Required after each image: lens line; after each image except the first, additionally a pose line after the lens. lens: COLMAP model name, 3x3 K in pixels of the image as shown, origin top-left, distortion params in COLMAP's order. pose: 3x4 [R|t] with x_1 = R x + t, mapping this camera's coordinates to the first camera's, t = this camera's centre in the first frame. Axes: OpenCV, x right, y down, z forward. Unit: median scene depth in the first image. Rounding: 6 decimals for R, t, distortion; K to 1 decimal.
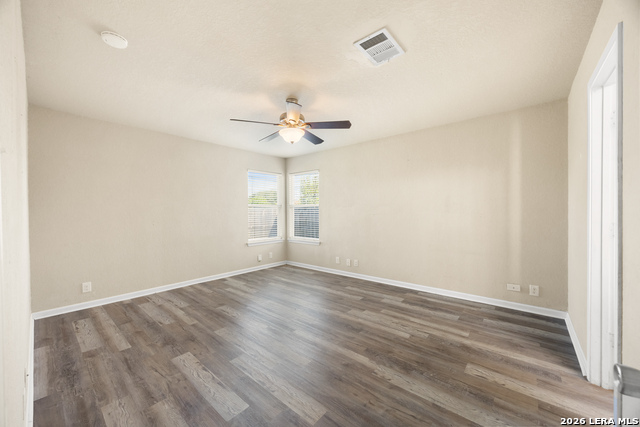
lens RADIAL K [[243.9, 0, 318.8], [0, 243.9, 212.5], [0, 0, 1]] dist [-0.001404, 0.000134]
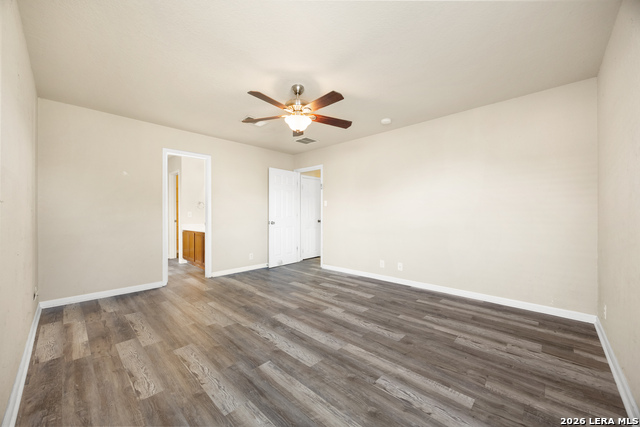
lens RADIAL K [[243.9, 0, 318.8], [0, 243.9, 212.5], [0, 0, 1]] dist [-0.001404, 0.000134]
pose [[-0.998550, 0.010647, 0.052769, -0.246535], [0.010491, 0.999940, -0.003231, 0.039655], [-0.052800, -0.002673, -0.998602, 2.017474]]
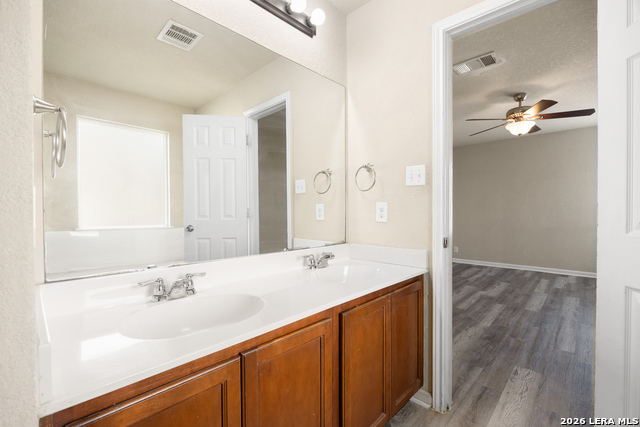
lens RADIAL K [[282.7, 0, 320.0], [0, 282.7, 213.5], [0, 0, 1]] dist [-0.011607, 0.000219]
pose [[-0.049004, 0.016421, -0.998664, 1.166178], [-0.001829, 0.999862, 0.016530, 0.043323], [0.998797, 0.002637, -0.048967, 0.214391]]
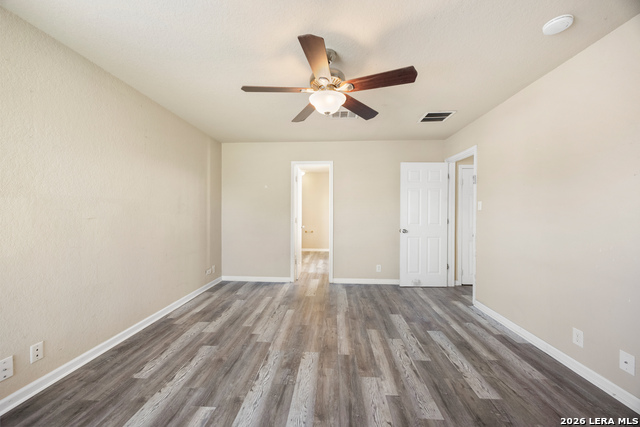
lens RADIAL K [[243.9, 0, 318.8], [0, 243.9, 212.5], [0, 0, 1]] dist [-0.001404, 0.000134]
pose [[-0.604157, 0.008021, 0.796825, -0.672357], [0.004390, 0.999968, -0.006738, 0.002502], [-0.796854, -0.000573, -0.604172, 1.488319]]
